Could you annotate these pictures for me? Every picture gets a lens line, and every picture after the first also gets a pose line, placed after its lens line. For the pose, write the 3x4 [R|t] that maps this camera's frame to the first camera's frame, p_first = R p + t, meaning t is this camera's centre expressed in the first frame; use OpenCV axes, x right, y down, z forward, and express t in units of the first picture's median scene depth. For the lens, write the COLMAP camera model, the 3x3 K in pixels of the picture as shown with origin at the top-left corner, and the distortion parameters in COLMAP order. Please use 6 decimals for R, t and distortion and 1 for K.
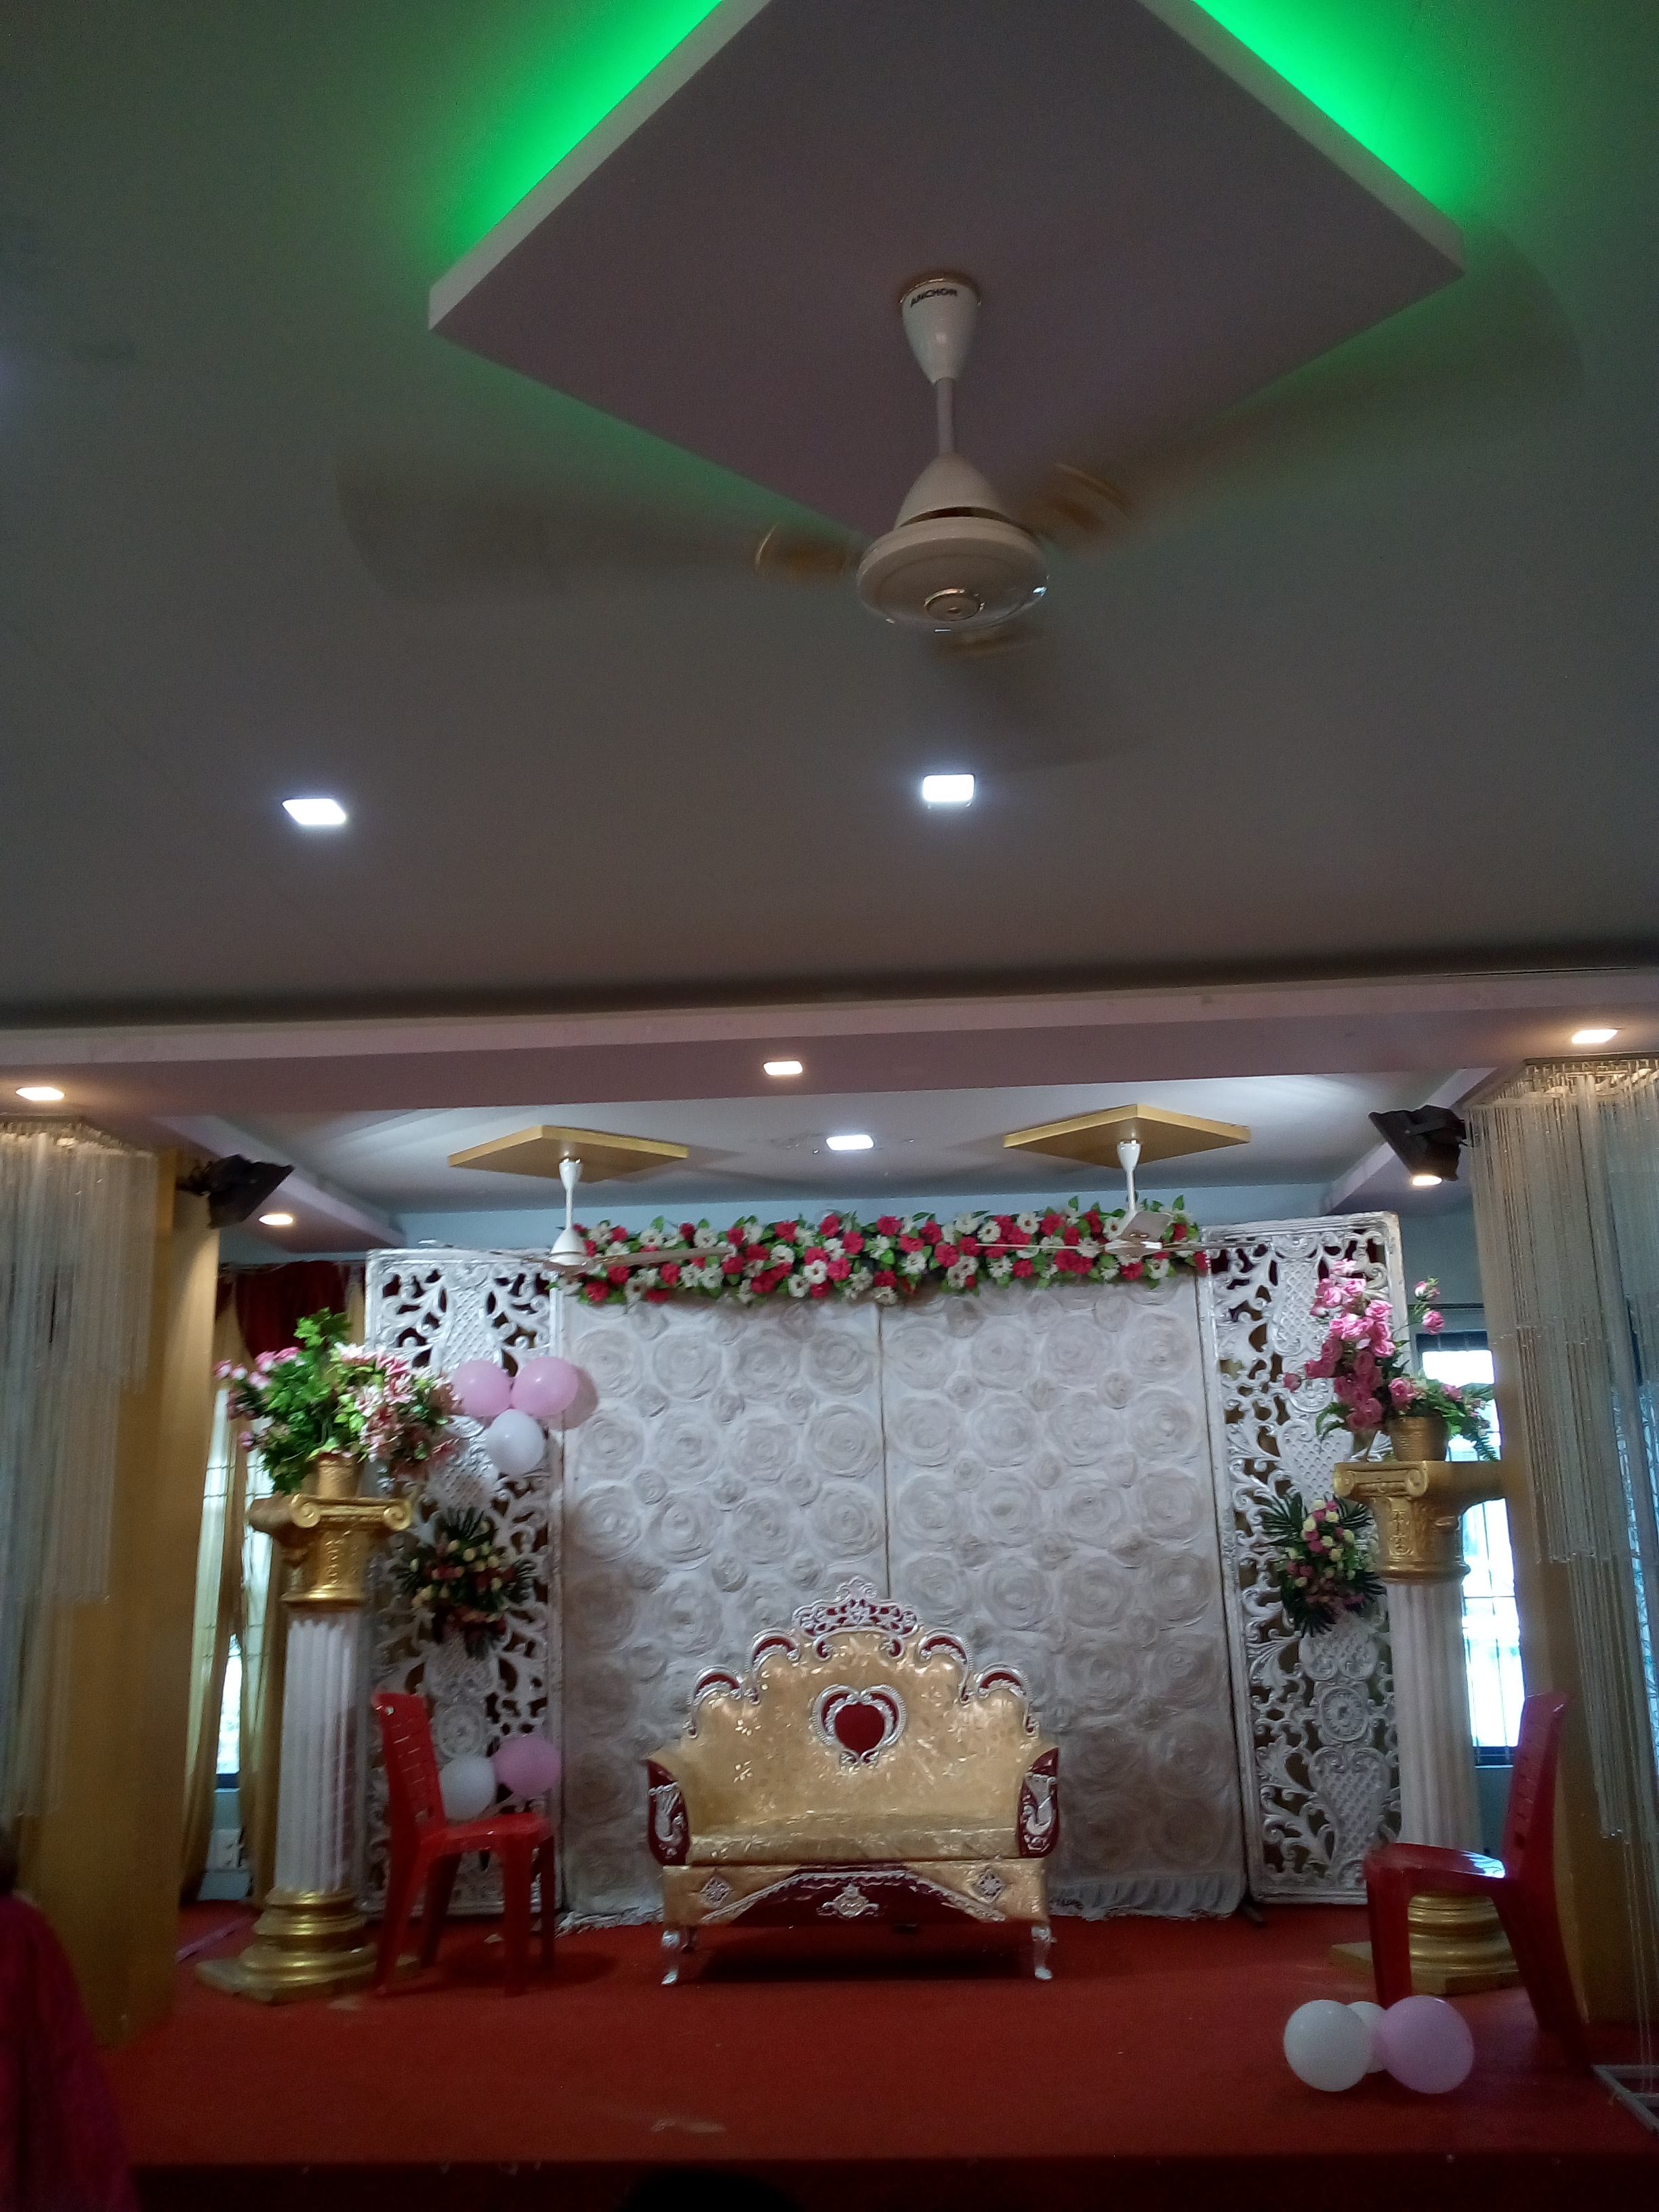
lens RADIAL K [[1774.0, 0, 829.5], [0, 1774.0, 1106.0], [0, 0, 1]] dist [0.099153, -0.283293]
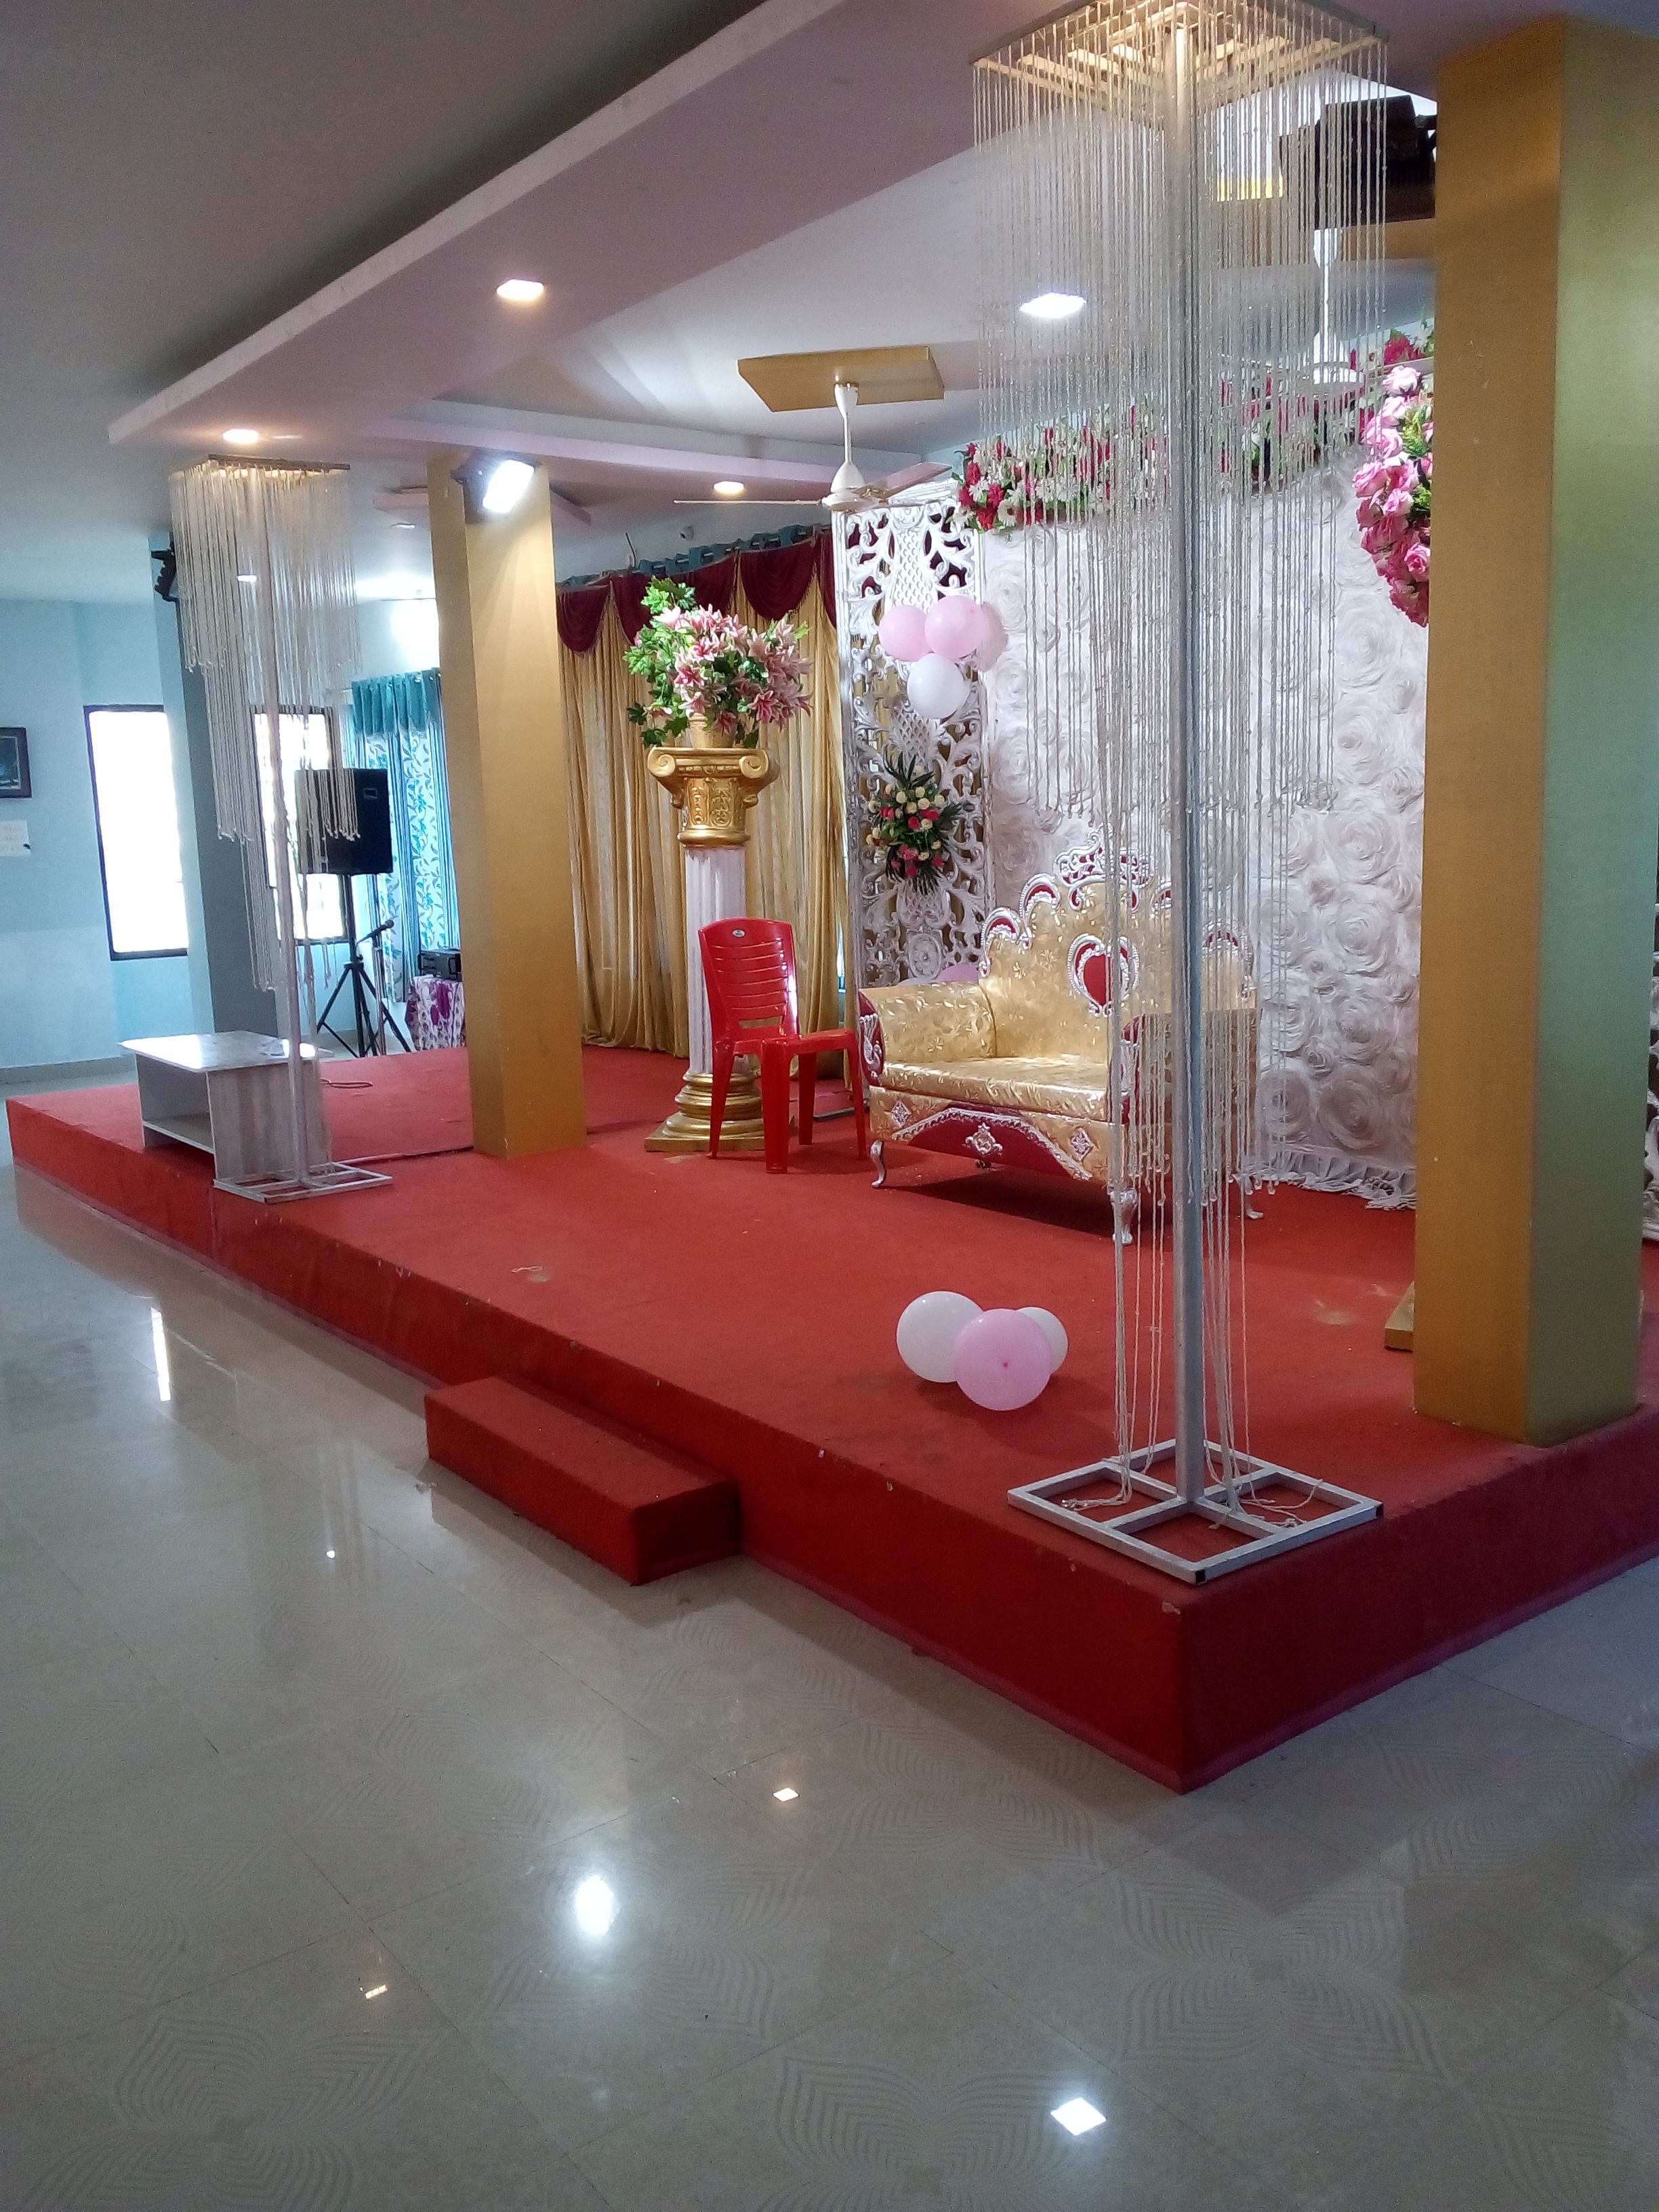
lens RADIAL K [[1774.0, 0, 829.5], [0, 1774.0, 1106.0], [0, 0, 1]] dist [0.099153, -0.283293]
pose [[0.649493, 0.128121, -0.749496, 0.569707], [0.195351, 0.924499, 0.327322, 0.067529], [0.734844, -0.359009, 0.575427, 0.298516]]
